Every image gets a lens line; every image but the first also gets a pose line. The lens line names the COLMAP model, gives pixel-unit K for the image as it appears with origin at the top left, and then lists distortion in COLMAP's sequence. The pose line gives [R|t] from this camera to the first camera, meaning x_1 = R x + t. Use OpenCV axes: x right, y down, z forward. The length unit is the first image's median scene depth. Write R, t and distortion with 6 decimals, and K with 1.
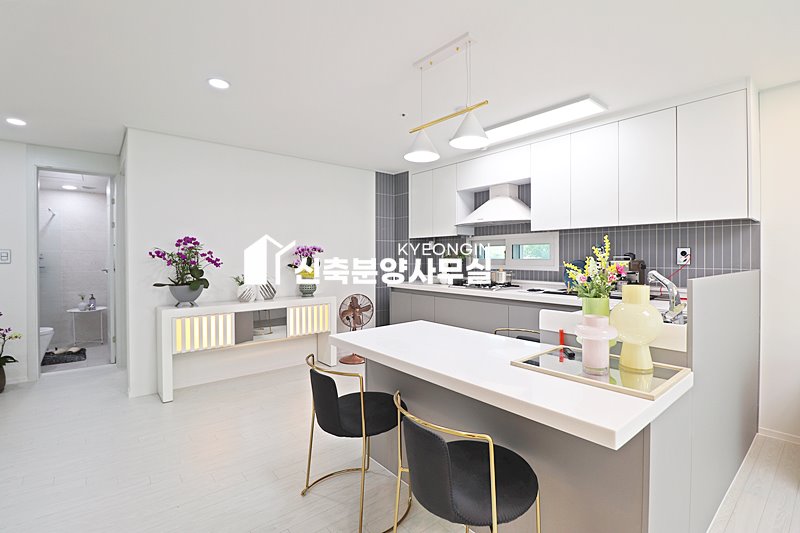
lens RADIAL K [[374.0, 0, 403.8], [0, 374.0, 262.8], [0, 0, 1]] dist [0.000579, -0.008084]
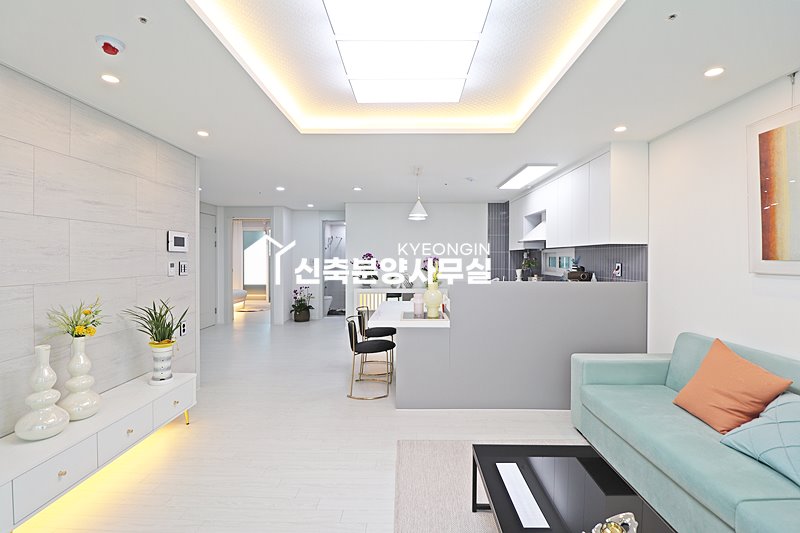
lens RADIAL K [[374.0, 0, 399.8], [0, 374.0, 263.0], [0, 0, 1]] dist [0.000579, -0.008084]
pose [[0.759197, 0.014406, -0.650702, 0.781858], [-0.014312, 0.999883, 0.005438, -0.028539], [0.650704, 0.005185, 0.759314, -0.366073]]
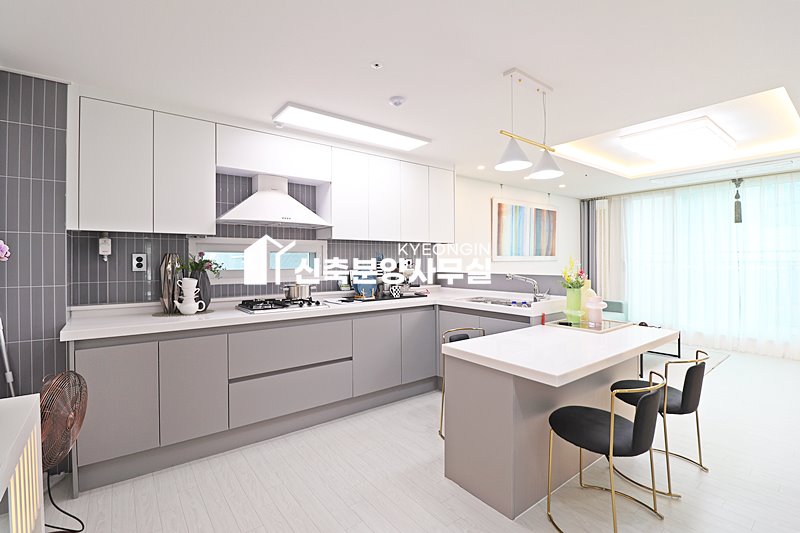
lens RADIAL K [[374.0, 0, 402.0], [0, 374.0, 261.9], [0, 0, 1]] dist [0.000579, -0.008084]
pose [[0.042854, -0.001649, 0.999080, -0.559978], [0.016836, 0.999858, 0.000928, -0.024200], [-0.998939, 0.016781, 0.042876, 0.745267]]
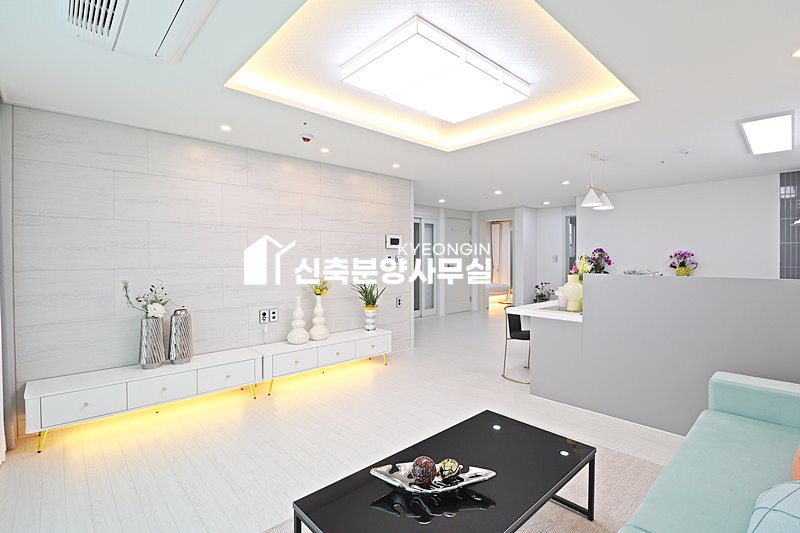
lens RADIAL K [[374.0, 0, 406.2], [0, 374.0, 263.2], [0, 0, 1]] dist [0.000579, -0.008084]
pose [[0.063696, 0.017914, -0.997809, 1.110602], [-0.012244, 0.999778, 0.017168, -0.014432], [0.997894, 0.011124, 0.063901, -0.059848]]
